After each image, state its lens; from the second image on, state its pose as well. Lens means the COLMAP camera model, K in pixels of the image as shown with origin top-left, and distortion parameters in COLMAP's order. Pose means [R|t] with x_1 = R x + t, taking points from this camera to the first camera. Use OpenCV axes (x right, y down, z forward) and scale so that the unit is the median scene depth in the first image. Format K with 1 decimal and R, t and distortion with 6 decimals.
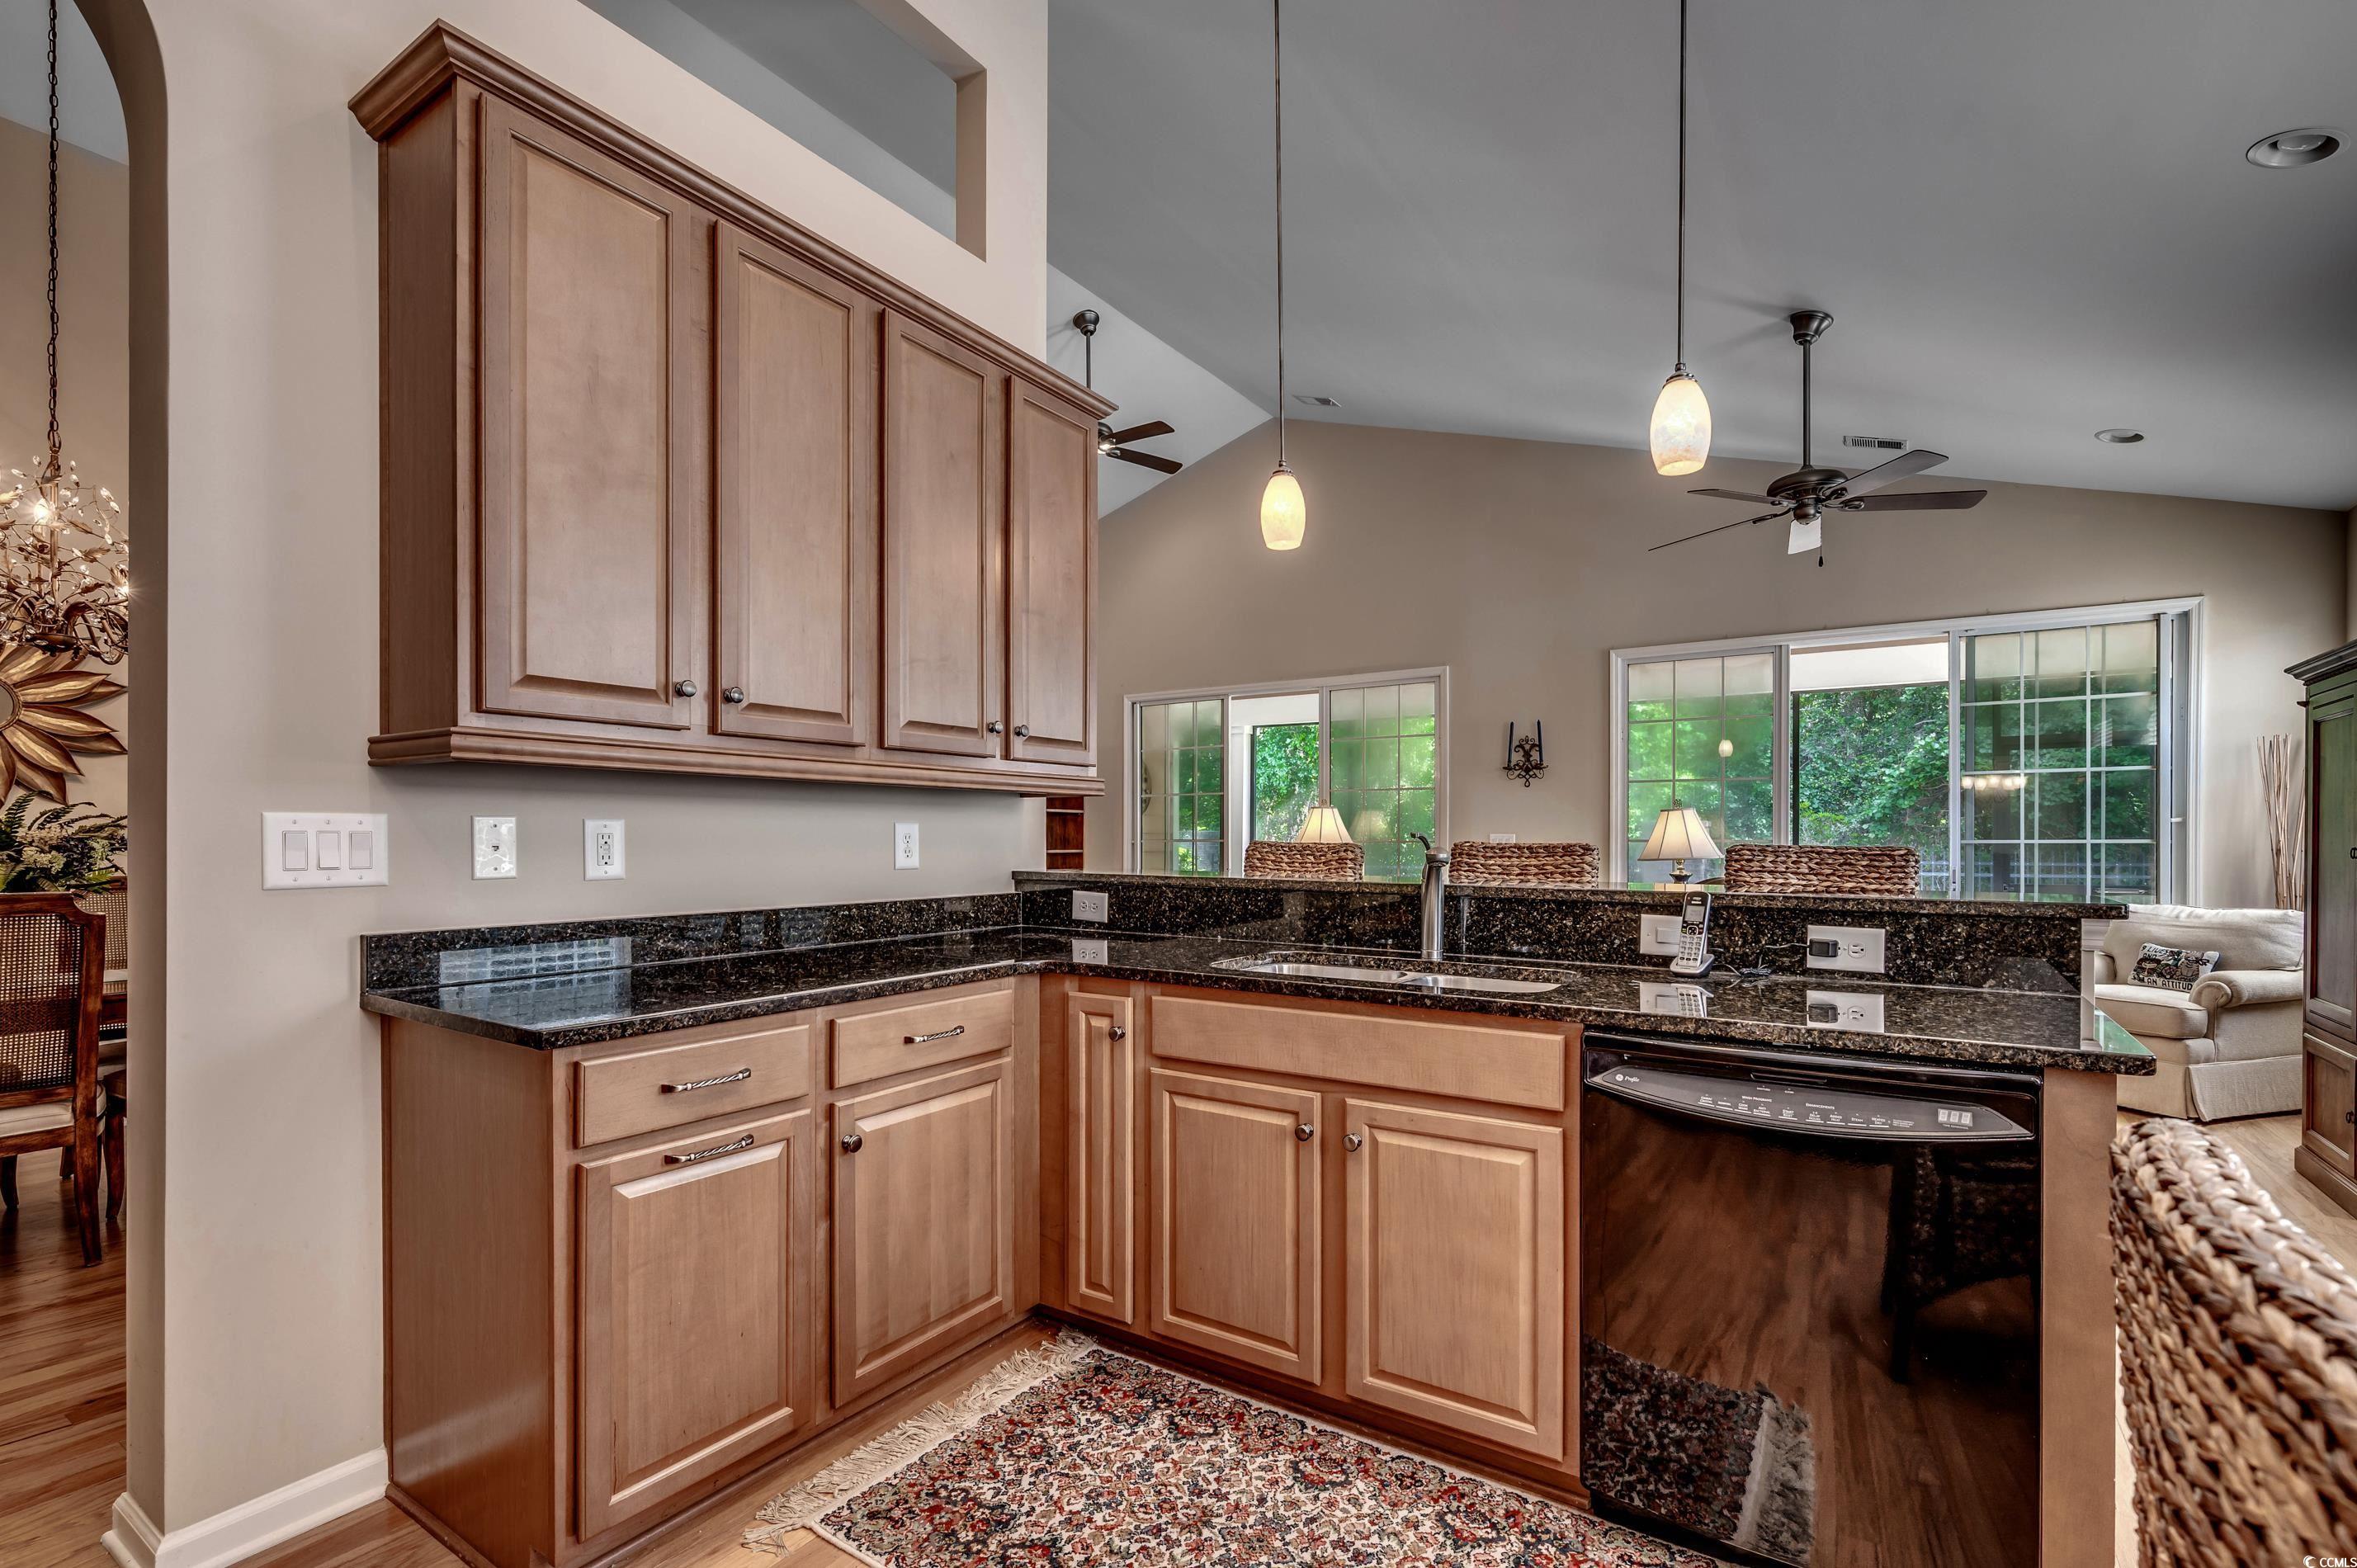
lens RADIAL K [[1051.6, 0, 1185.7], [0, 1051.6, 835.5], [0, 0, 1]] dist [-0.003474, 0.000041]
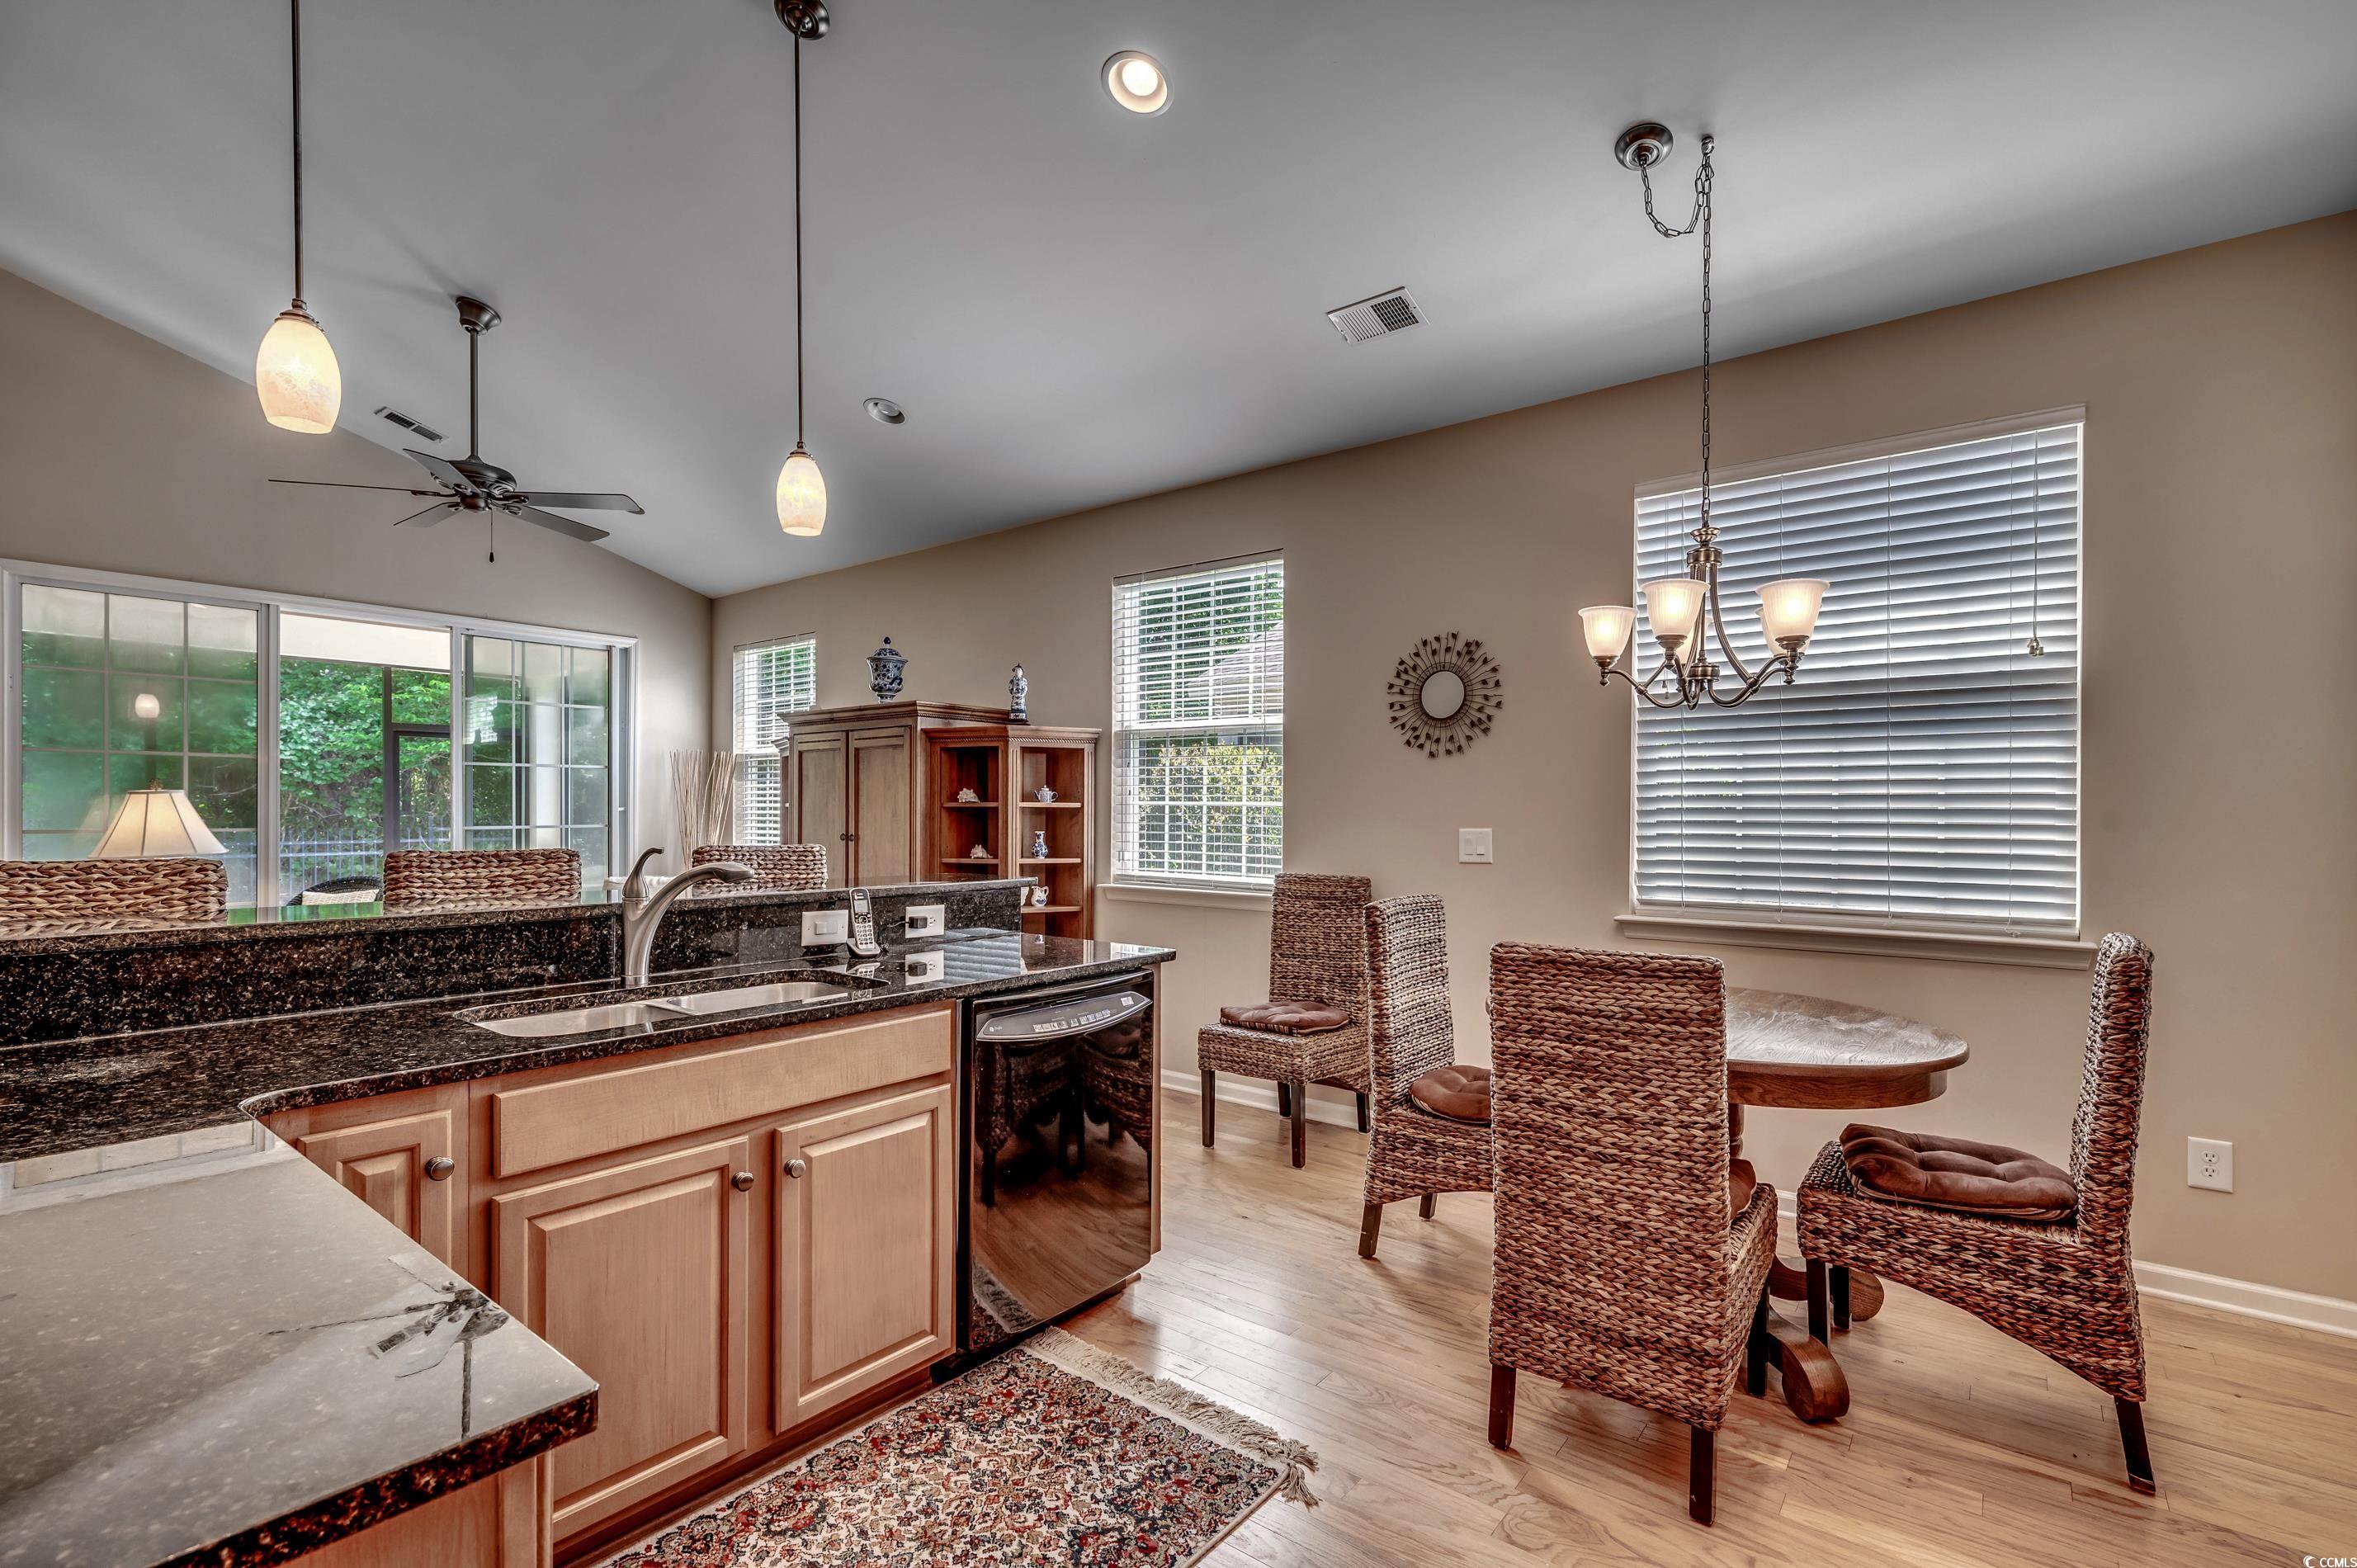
lens RADIAL K [[1051.6, 0, 1198.4], [0, 1051.6, 806.4], [0, 0, 1]] dist [-0.003474, 0.000041]
pose [[0.073708, 0.006598, 0.997258, -0.626080], [-0.007694, 0.999952, -0.006047, -0.034648], [-0.997250, -0.007227, 0.073756, 0.434344]]
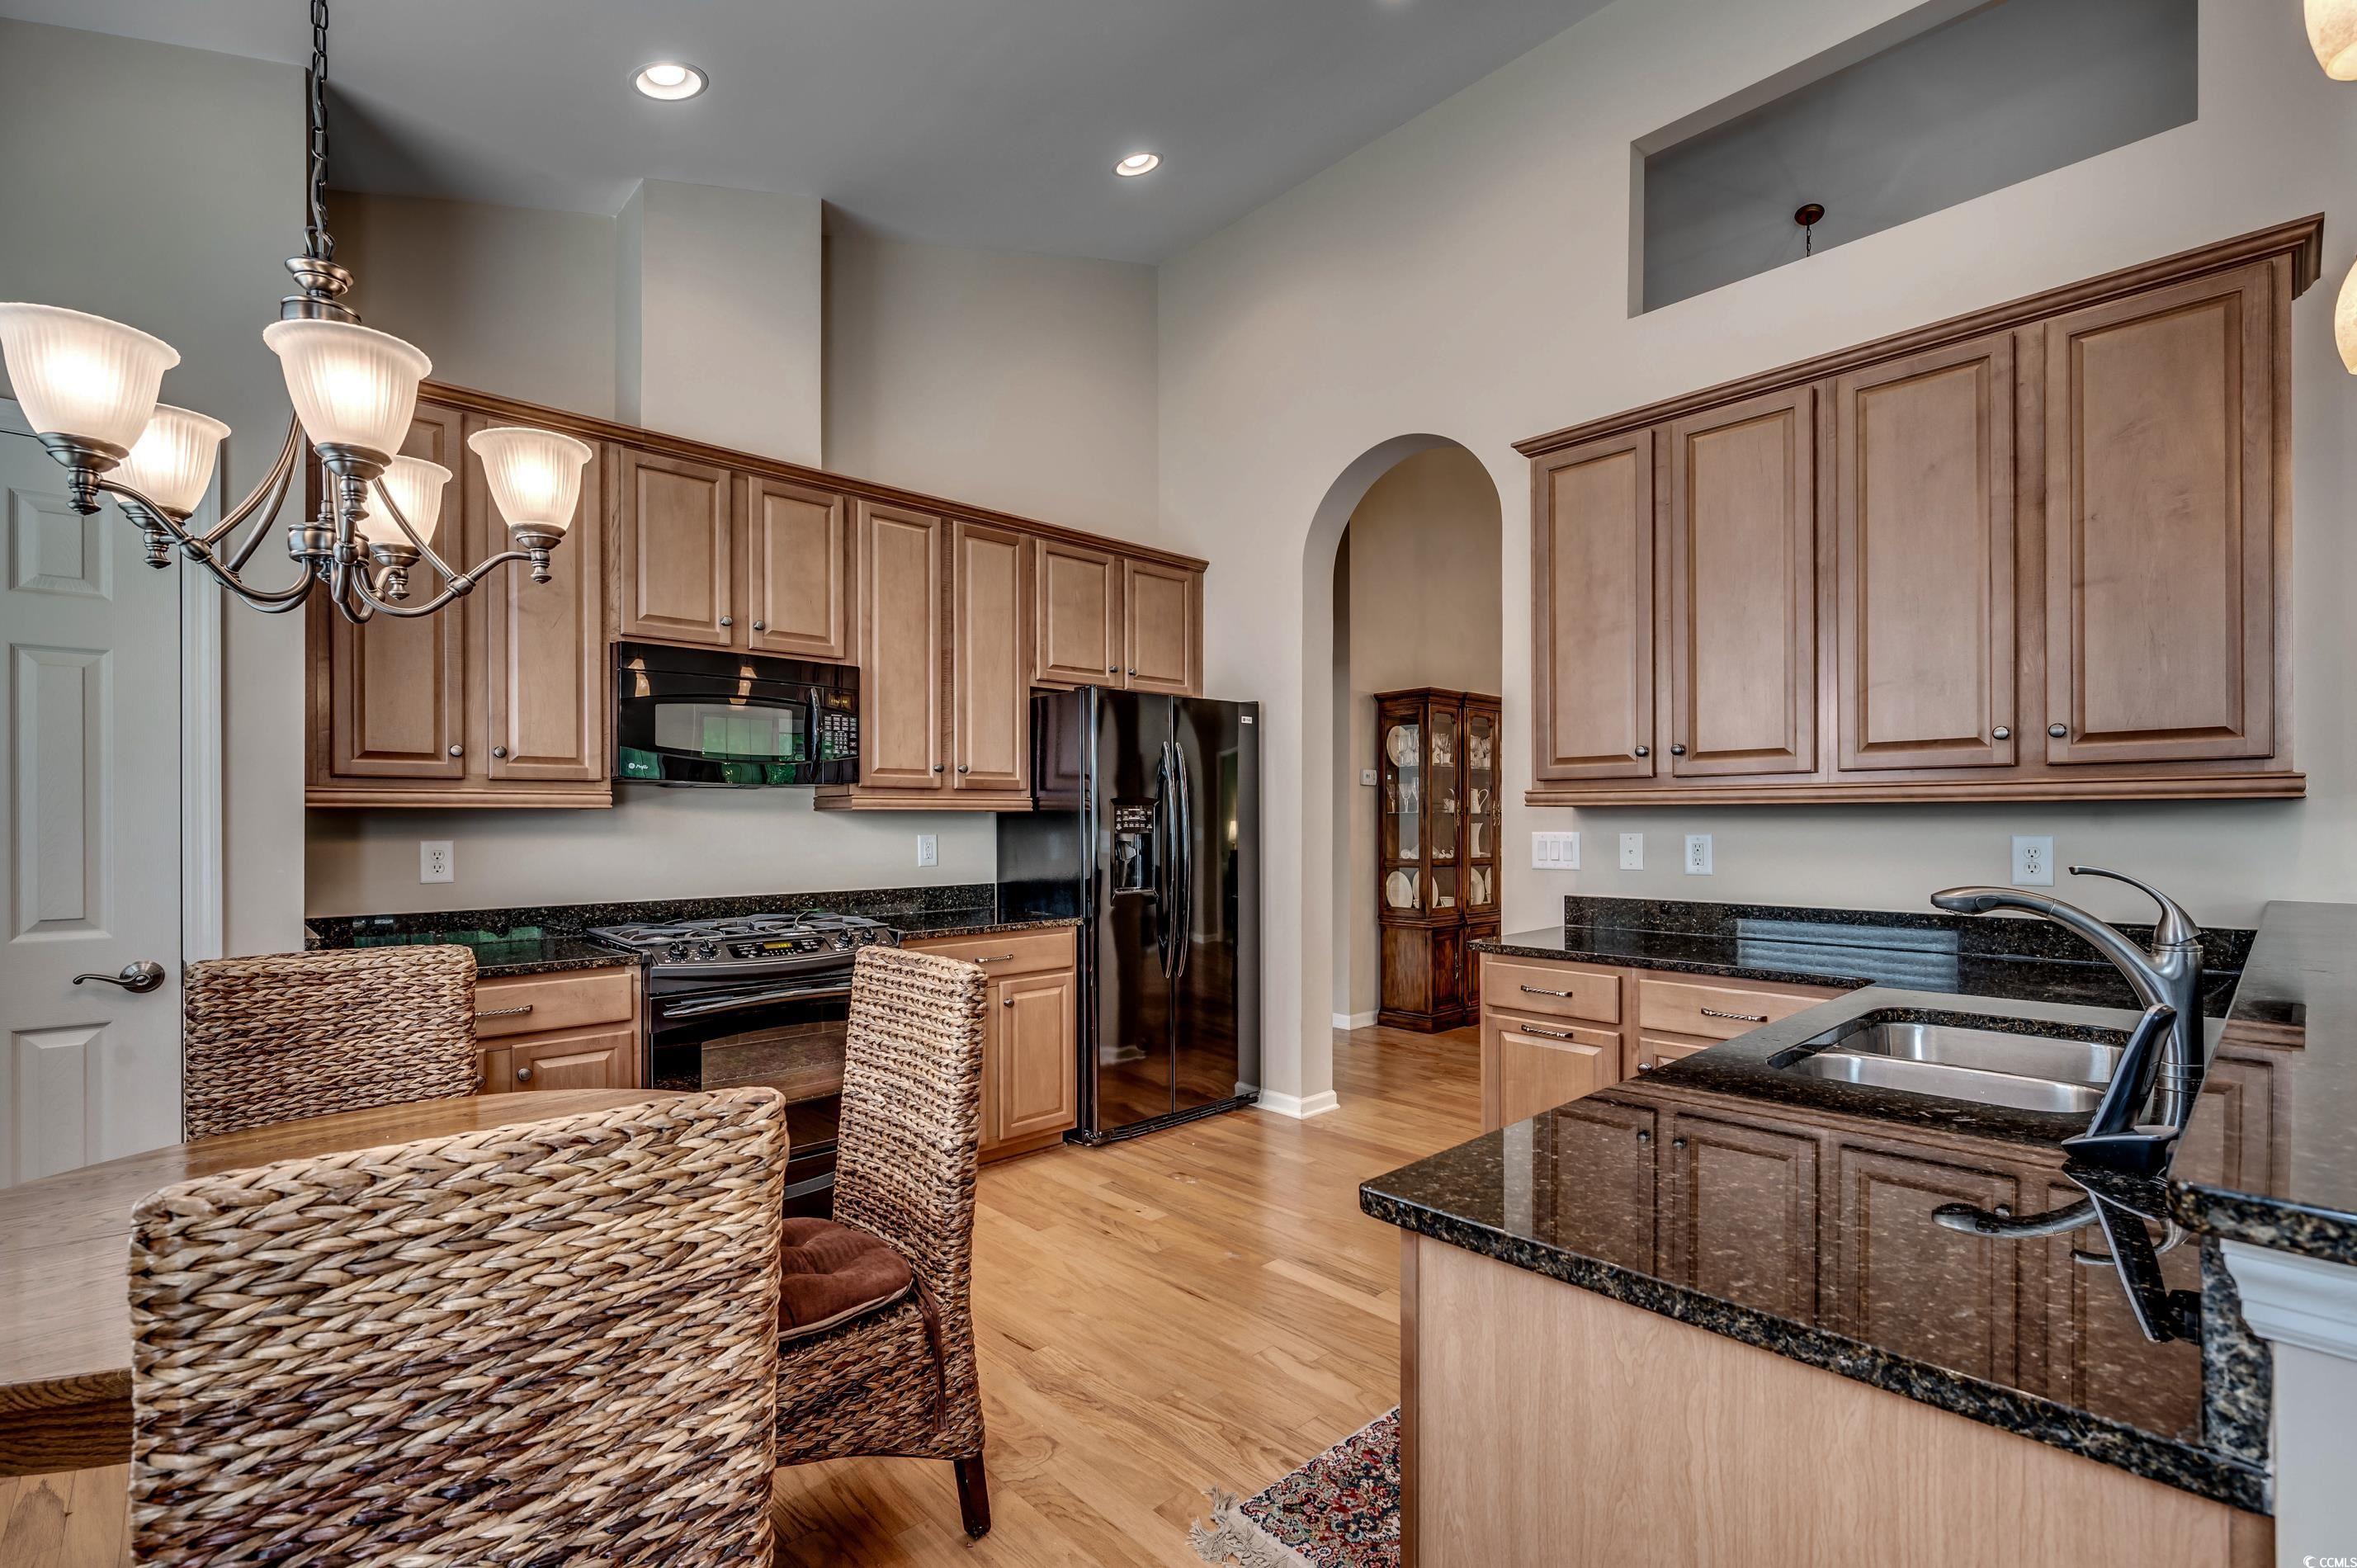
lens RADIAL K [[1051.6, 0, 1193.6], [0, 1051.6, 824.5], [0, 0, 1]] dist [-0.003474, 0.000041]
pose [[-0.223685, 0.002659, -0.974658, 0.930892], [0.003024, 0.999993, 0.002034, -0.030474], [0.974657, -0.002493, -0.223692, 0.568861]]
